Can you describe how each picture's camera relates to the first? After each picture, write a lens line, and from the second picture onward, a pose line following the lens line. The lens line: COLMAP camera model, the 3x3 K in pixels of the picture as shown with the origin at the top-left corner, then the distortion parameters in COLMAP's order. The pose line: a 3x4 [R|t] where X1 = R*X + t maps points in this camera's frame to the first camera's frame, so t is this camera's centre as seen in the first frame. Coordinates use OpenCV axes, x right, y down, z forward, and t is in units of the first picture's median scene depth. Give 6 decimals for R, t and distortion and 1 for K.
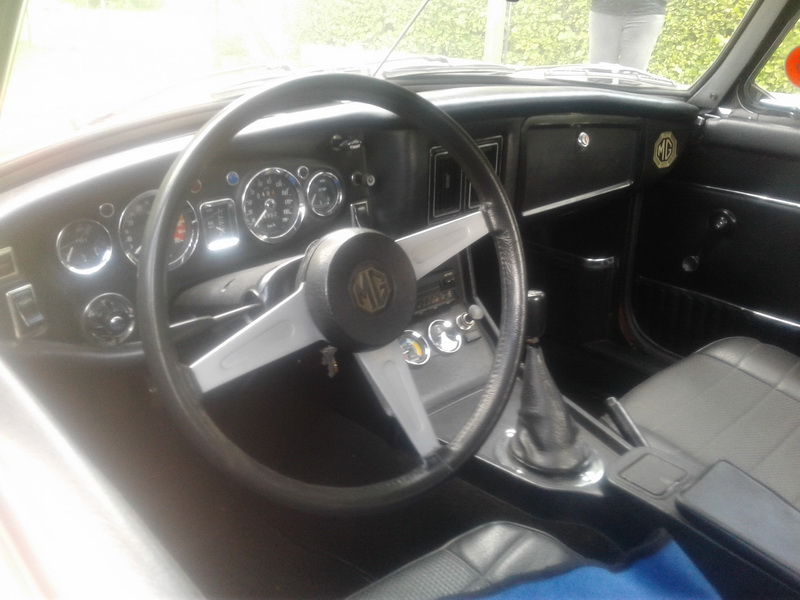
lens RADIAL K [[751.3, 0, 399.1], [0, 751.3, 300.4], [0, 0, 1]] dist [0.011004, 0.000000]
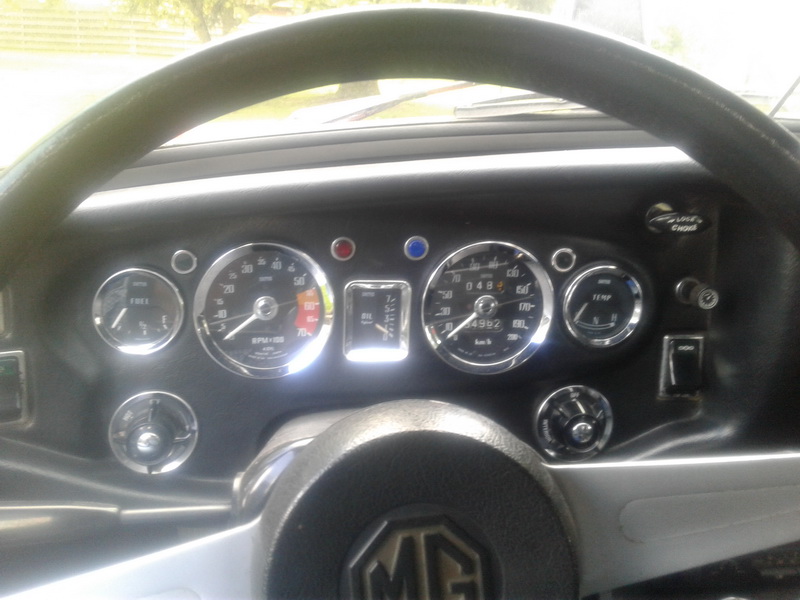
lens RADIAL K [[751.3, 0, 400.8], [0, 751.3, 299.3], [0, 0, 1]] dist [0.011004, 0.000000]
pose [[0.783001, 0.191370, -0.591851, 0.105972], [-0.253443, 0.967086, -0.022598, -0.102645], [0.568046, 0.167695, 0.805731, 0.512924]]
